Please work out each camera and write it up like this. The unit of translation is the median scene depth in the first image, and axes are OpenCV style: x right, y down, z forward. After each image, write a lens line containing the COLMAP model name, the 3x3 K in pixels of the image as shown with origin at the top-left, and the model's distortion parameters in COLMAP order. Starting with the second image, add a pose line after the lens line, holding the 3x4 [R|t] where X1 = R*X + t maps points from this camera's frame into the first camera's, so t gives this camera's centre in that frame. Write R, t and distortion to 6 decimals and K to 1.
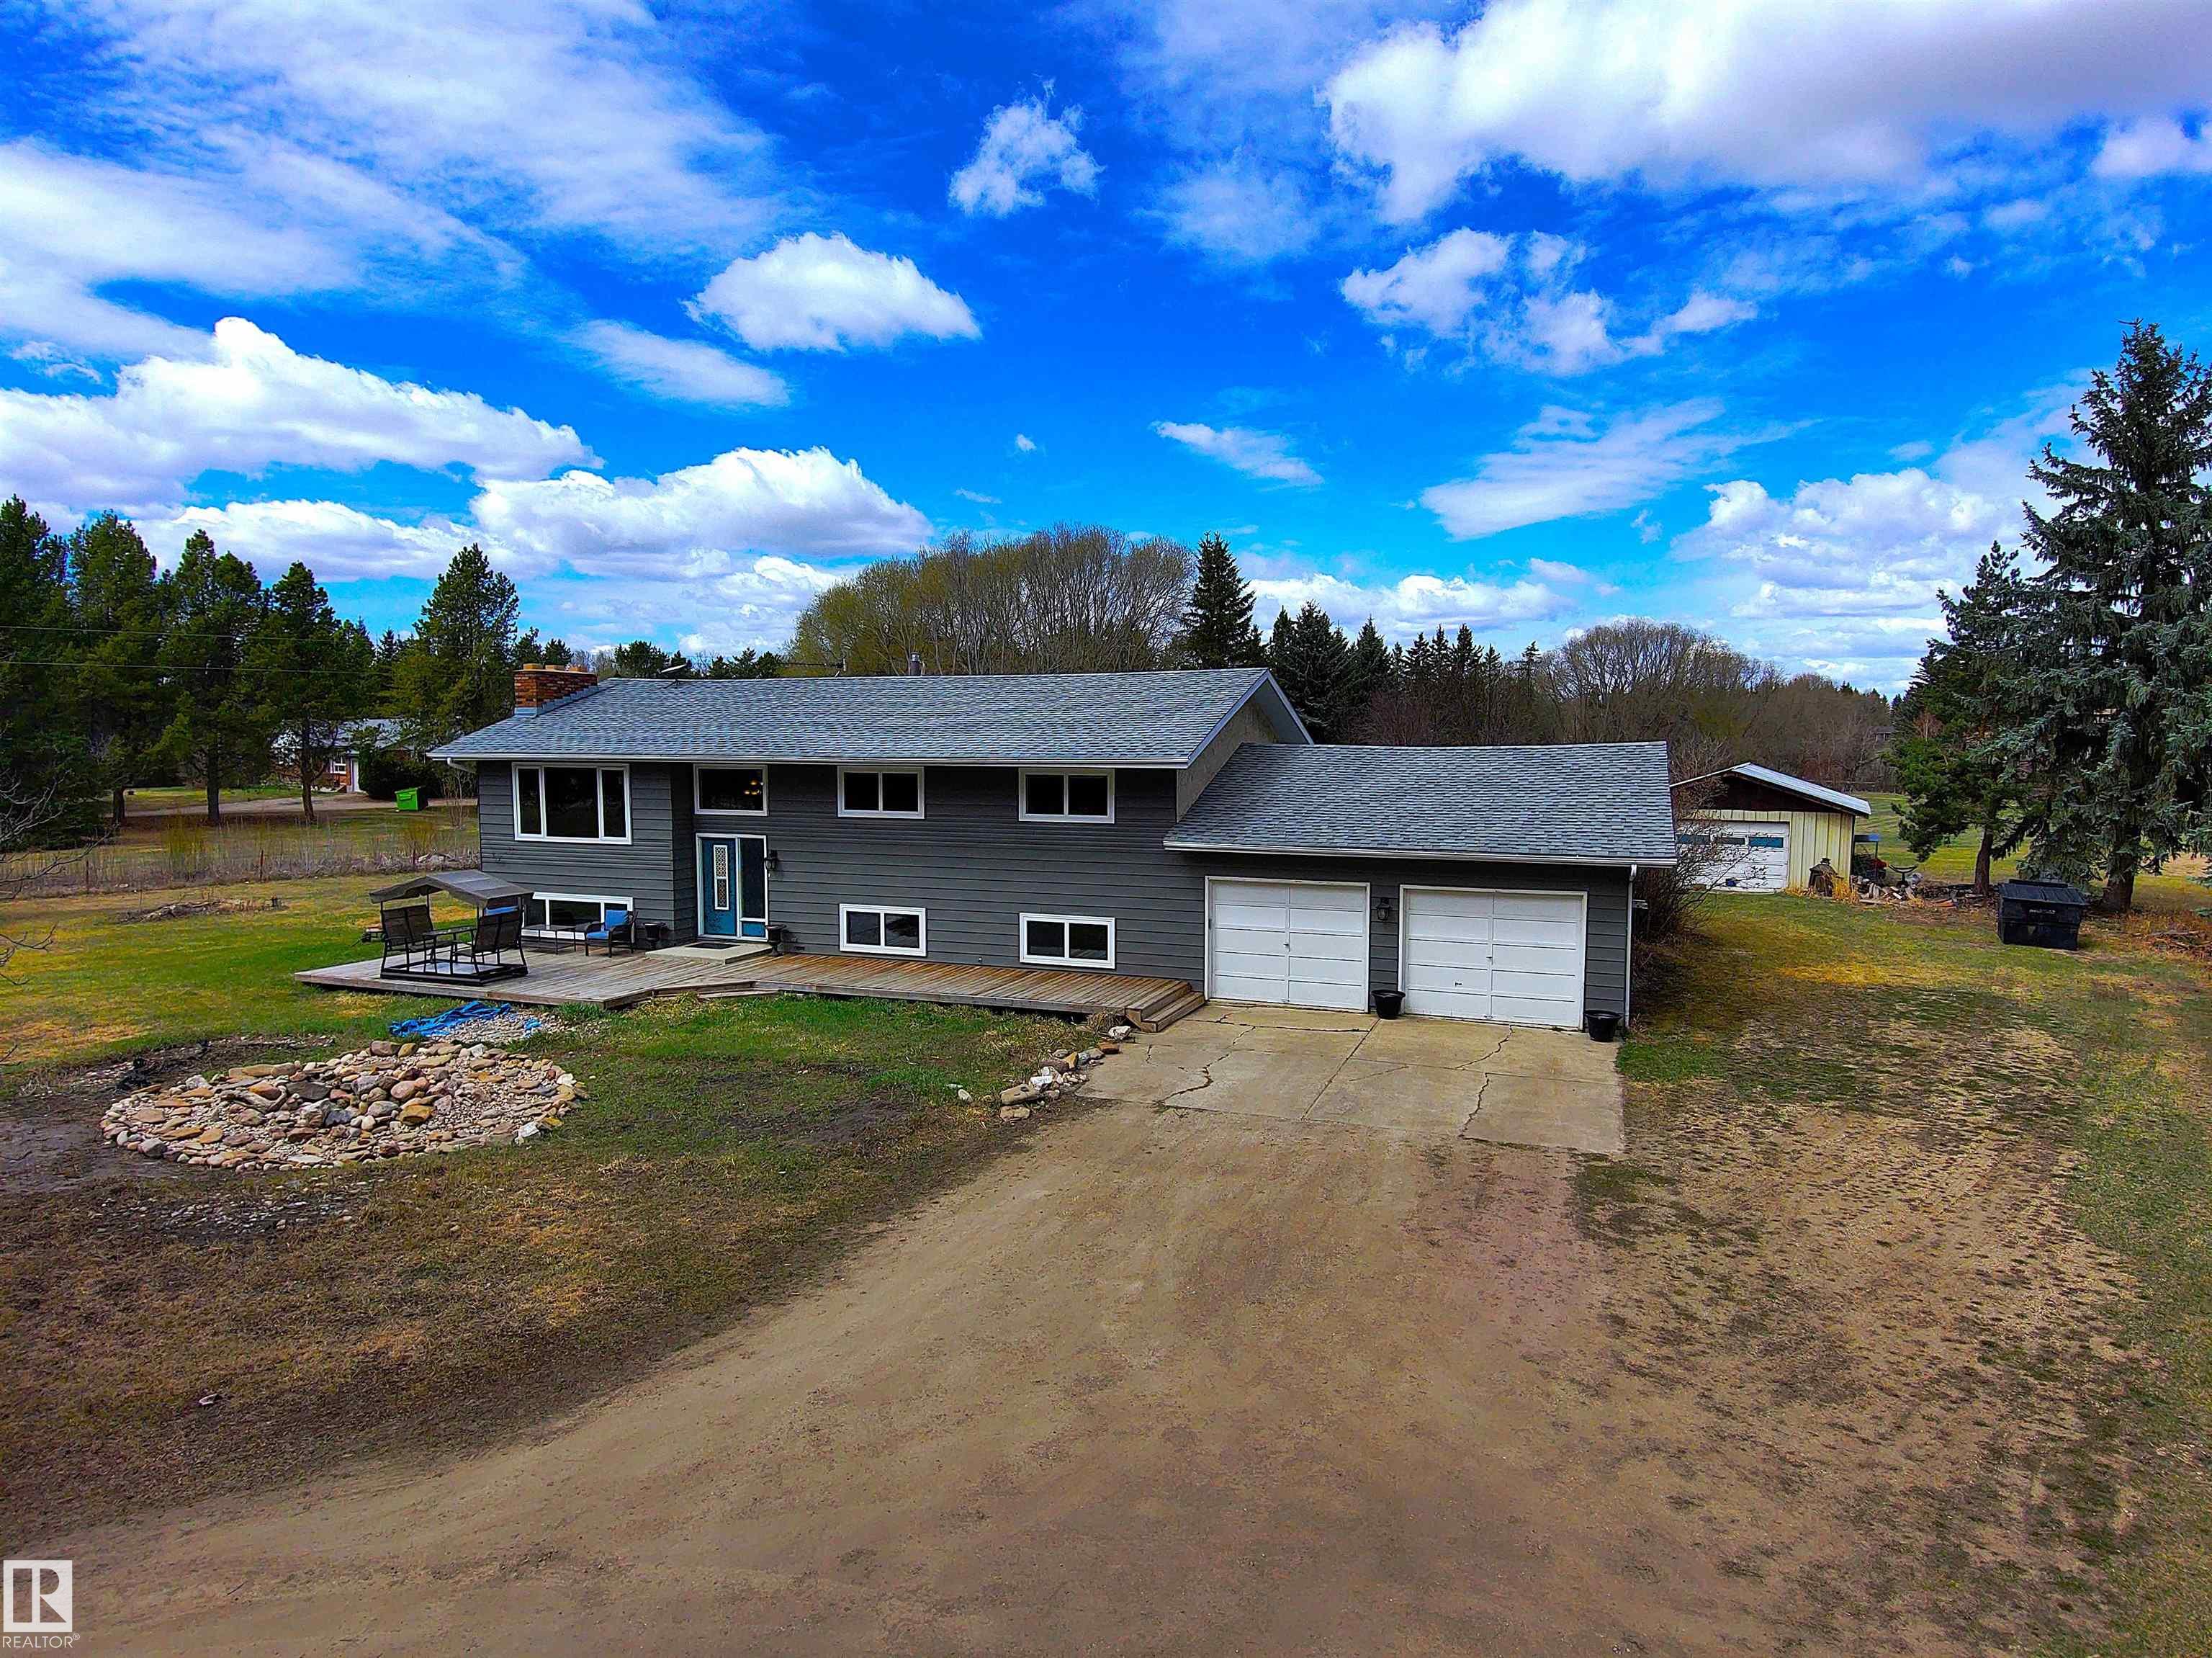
lens RADIAL K [[1298.6, 0, 1106.0], [0, 1298.6, 829.0], [0, 0, 1]] dist [0.100139, -0.131143]
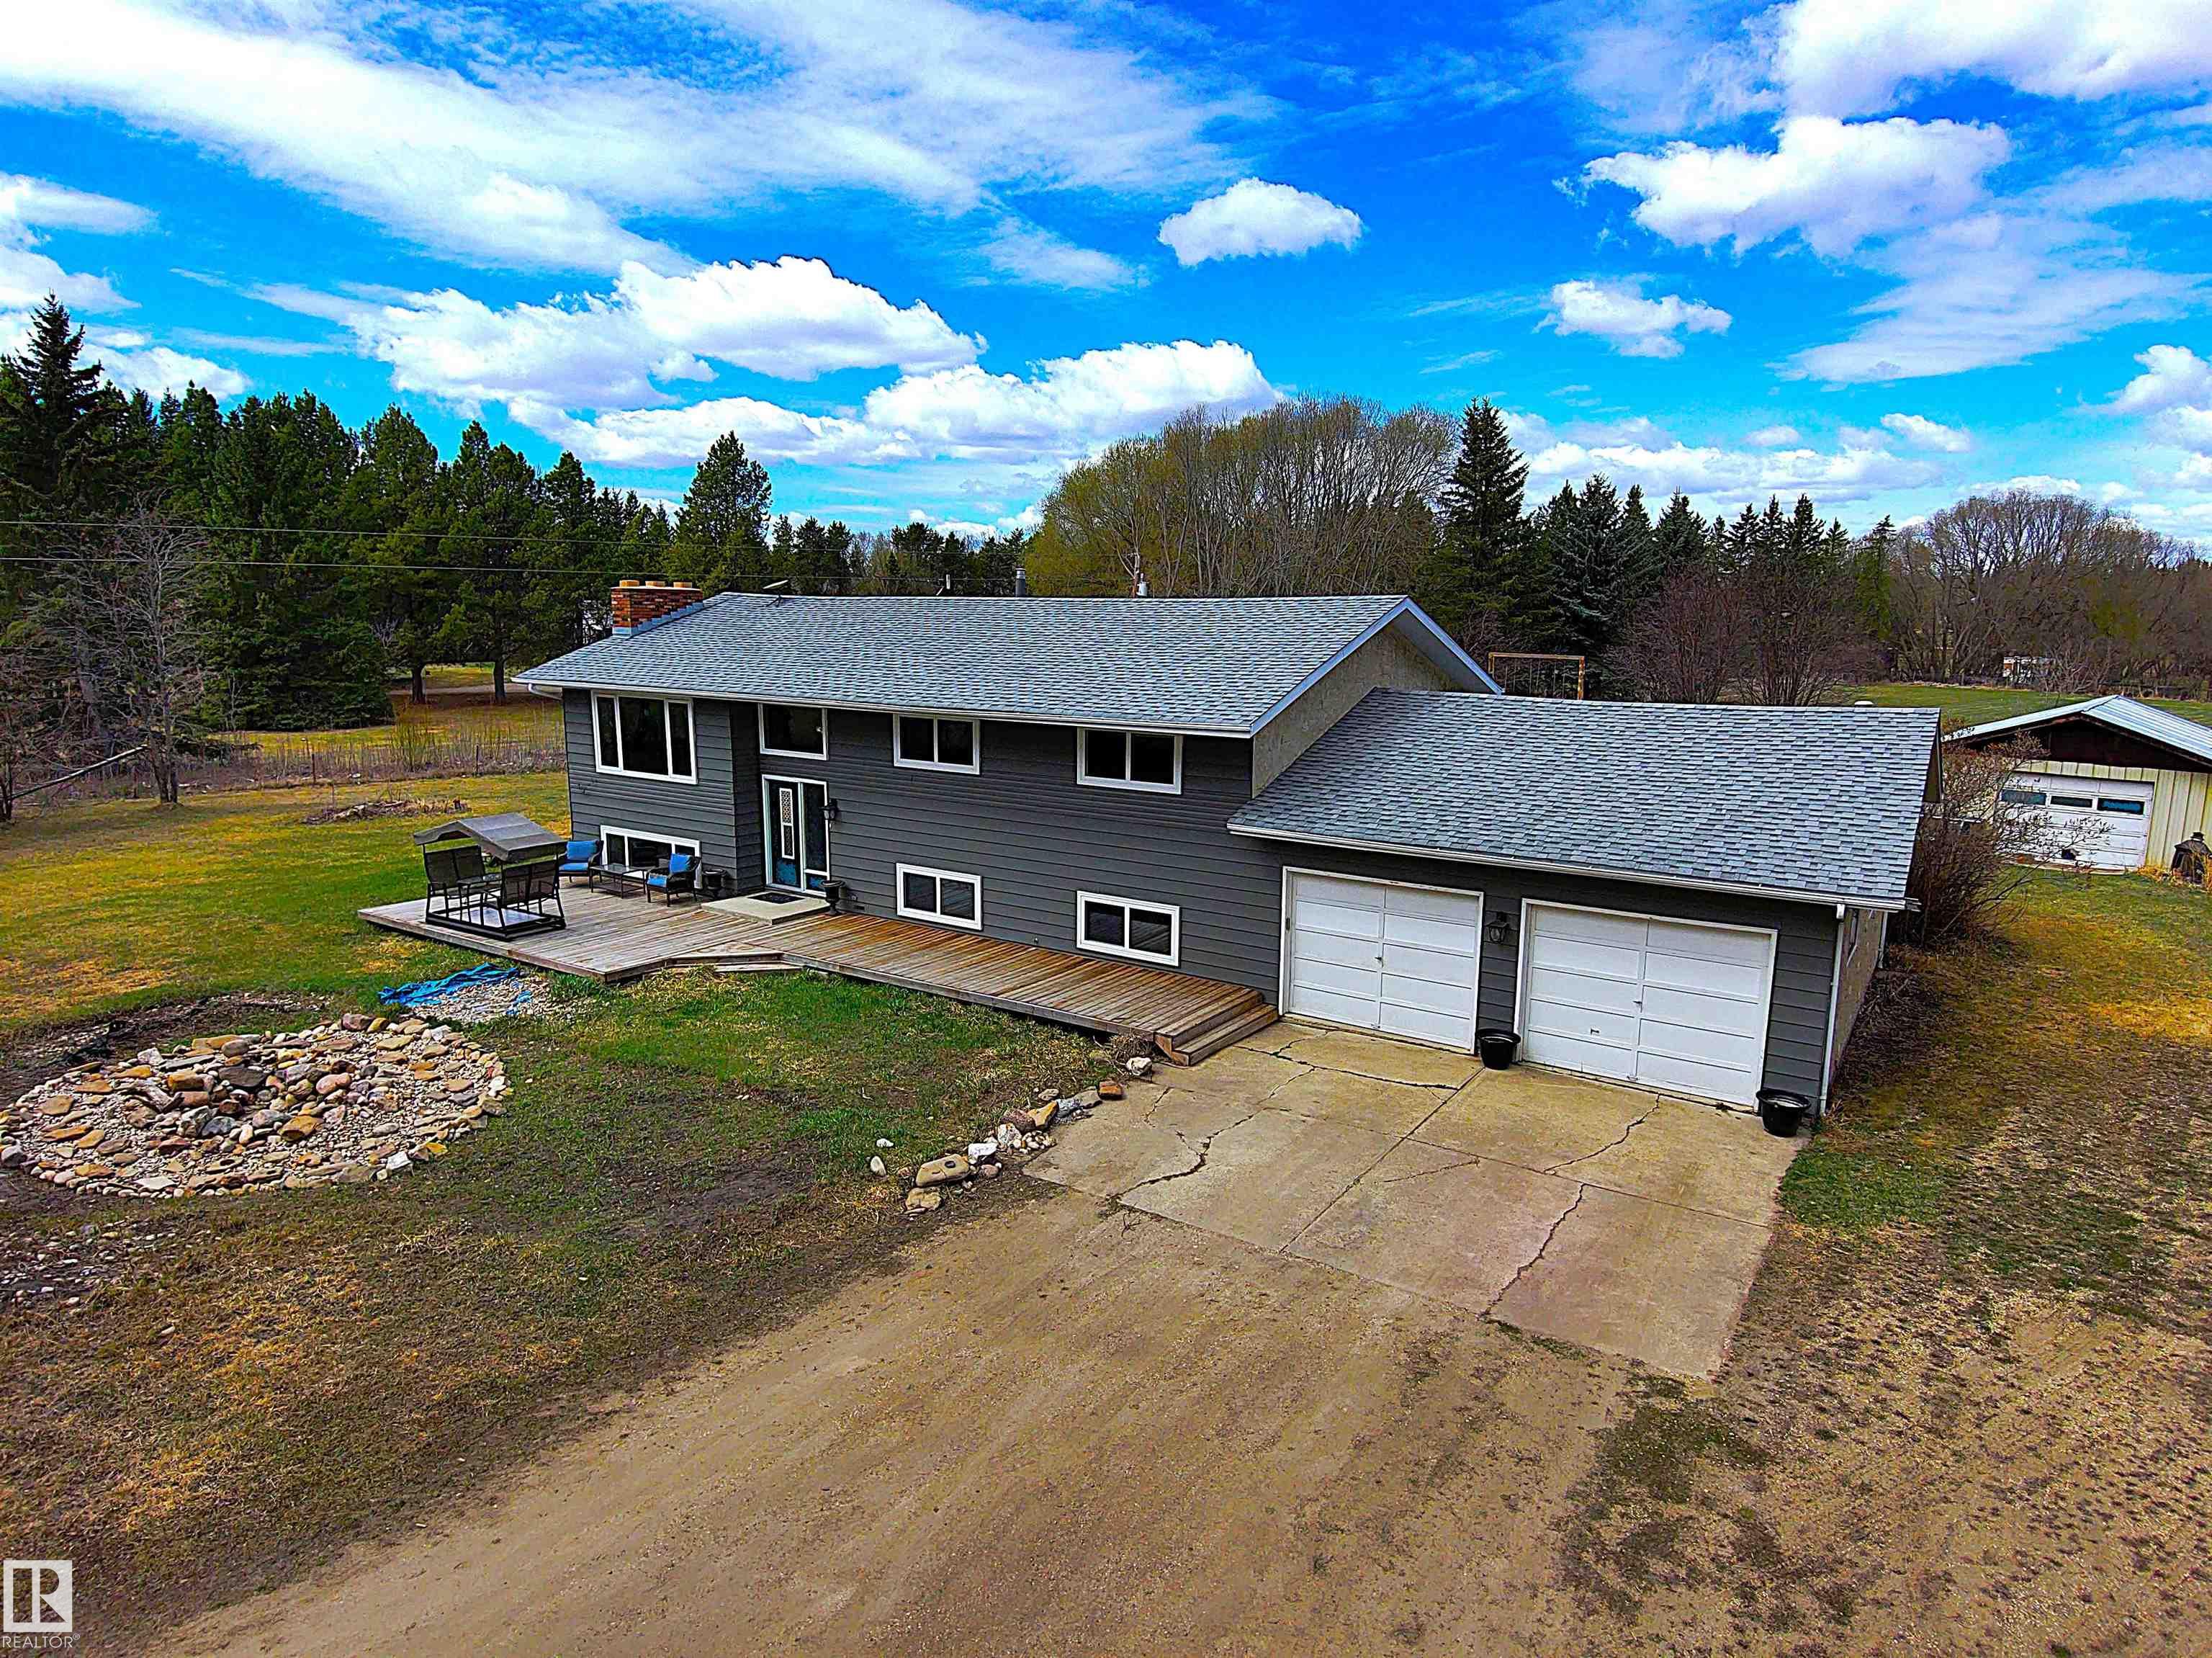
lens RADIAL K [[1298.6, 0, 1106.0], [0, 1298.6, 829.0], [0, 0, 1]] dist [0.100139, -0.131143]
pose [[0.974821, 0.045566, -0.218282, 0.144668], [-0.024522, 0.994868, 0.098161, -0.063804], [0.221635, -0.090337, 0.970936, 0.189169]]
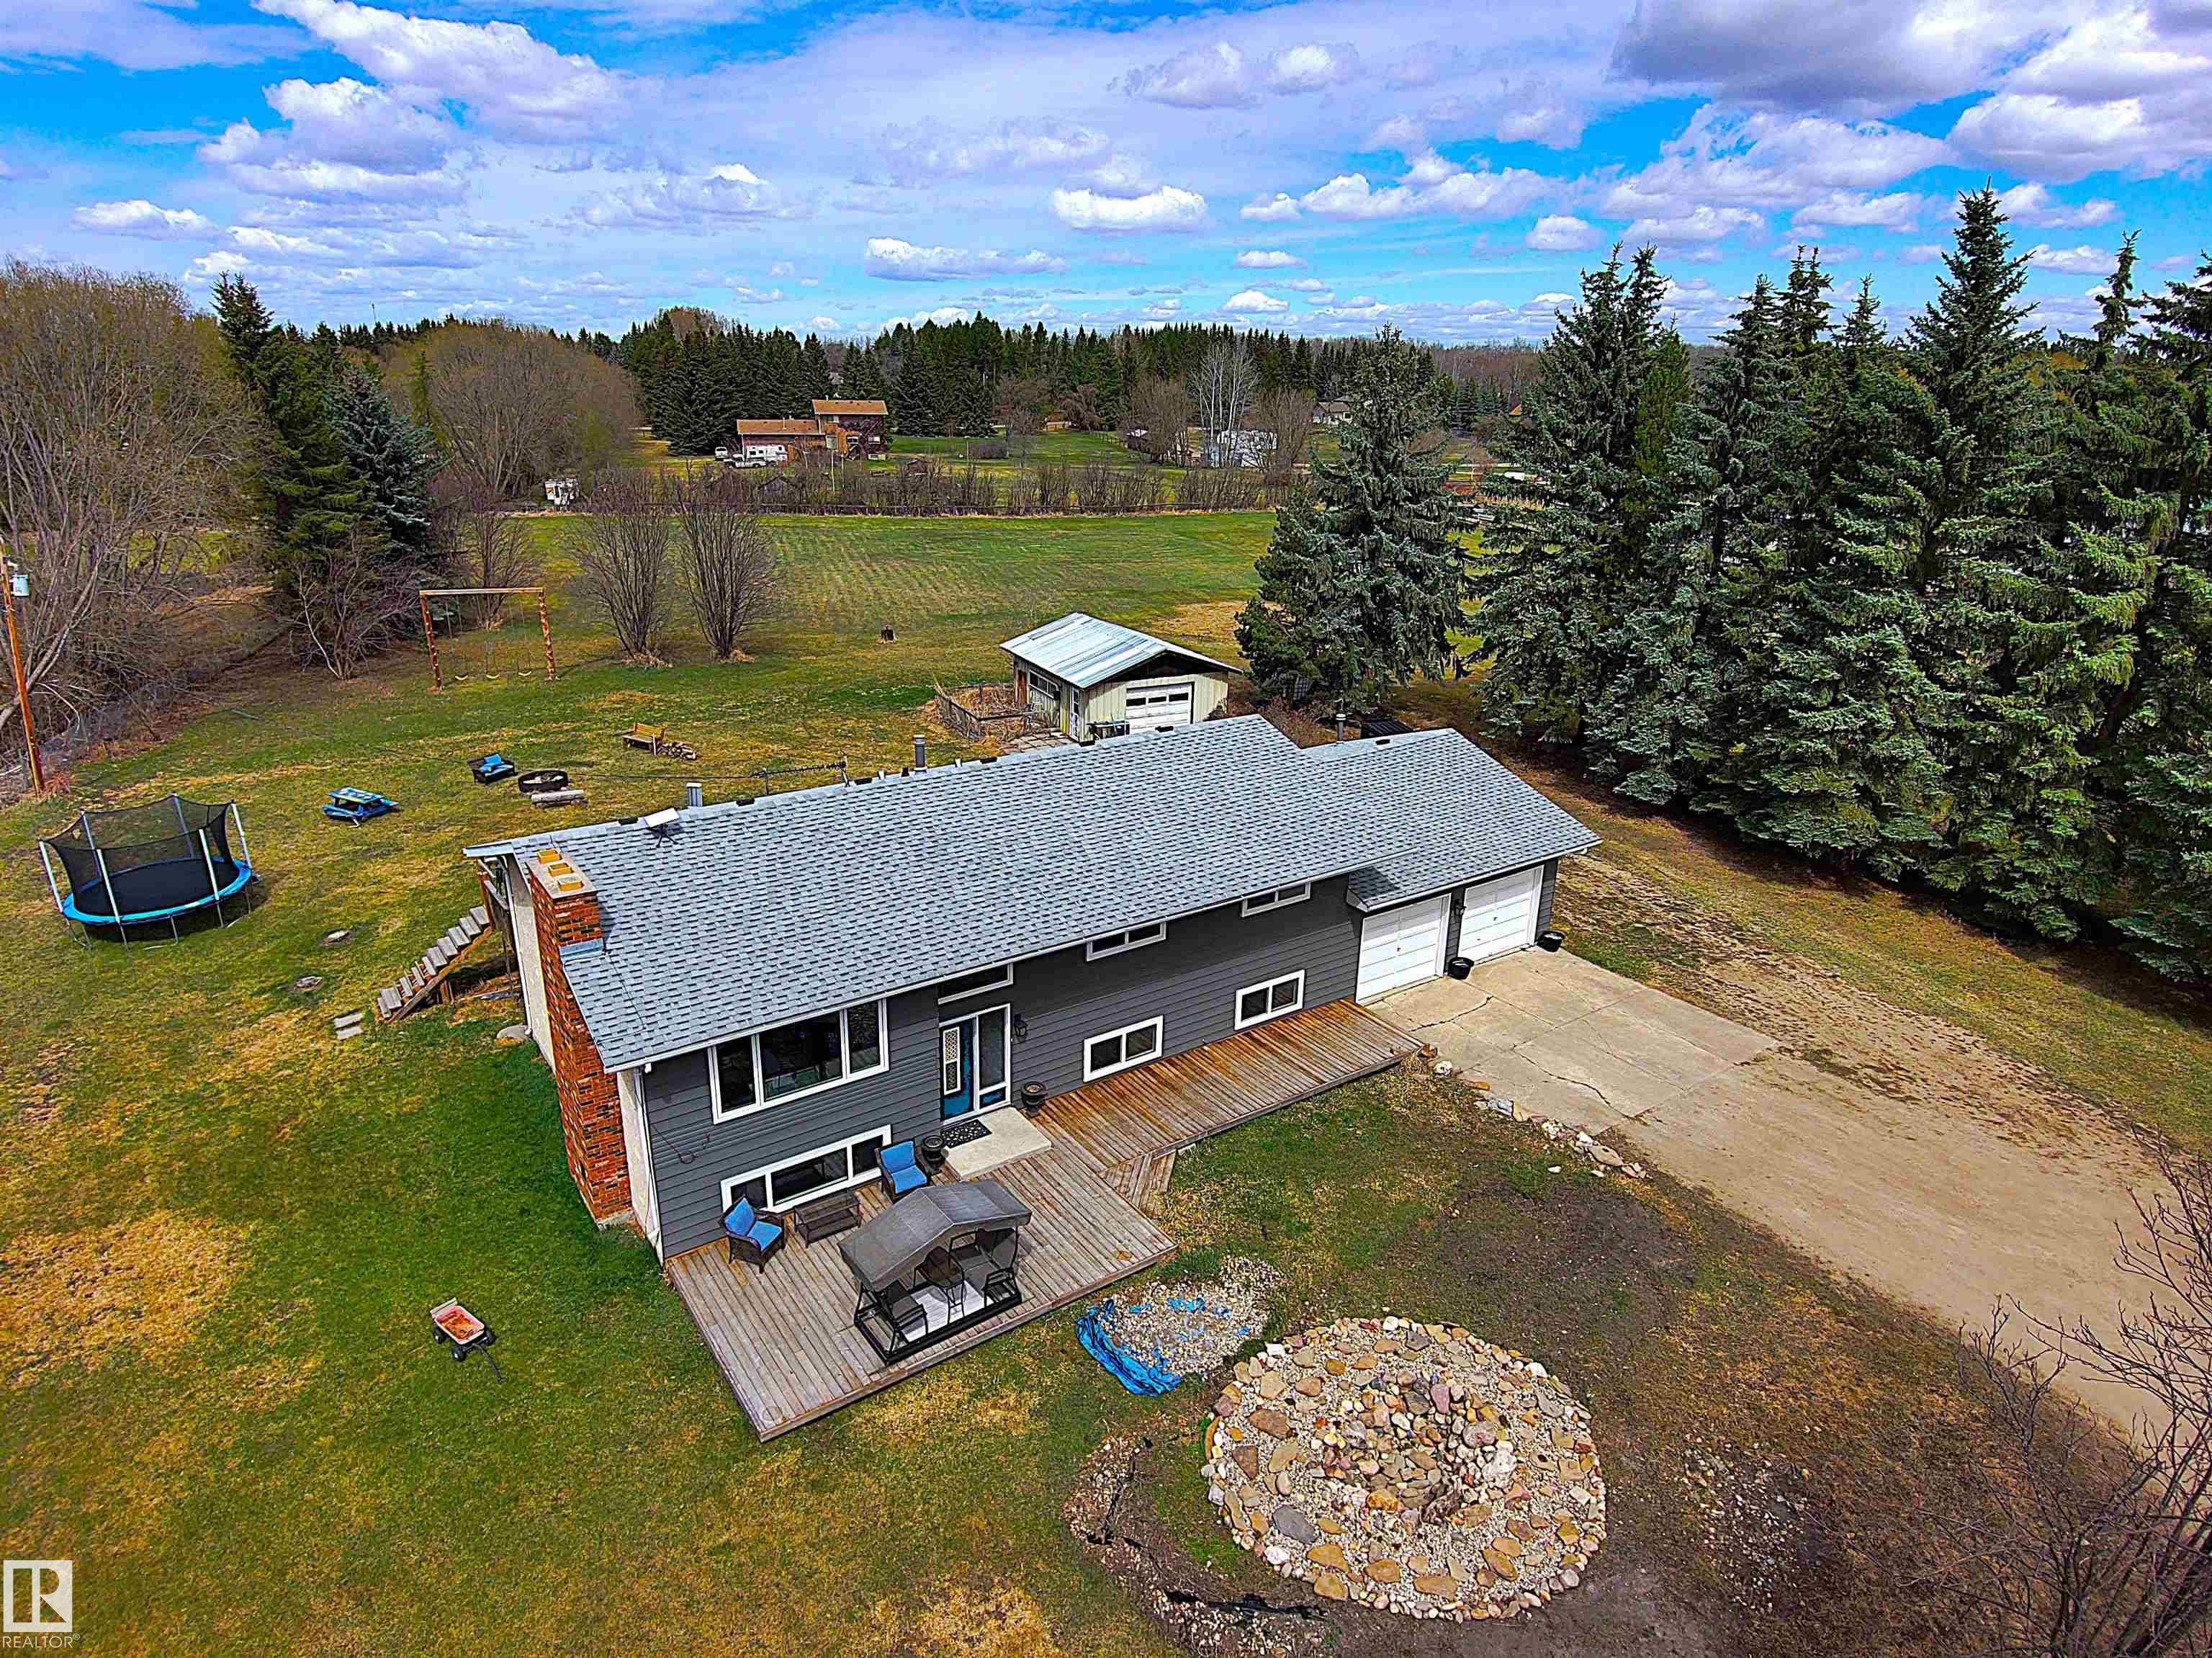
lens RADIAL K [[1298.6, 0, 1106.0], [0, 1298.6, 829.0], [0, 0, 1]] dist [0.100139, -0.131143]
pose [[0.564199, -0.273959, 0.778862, -1.047397], [0.046763, 0.952434, 0.301136, -0.449229], [-0.824314, -0.133479, 0.550173, 0.509962]]
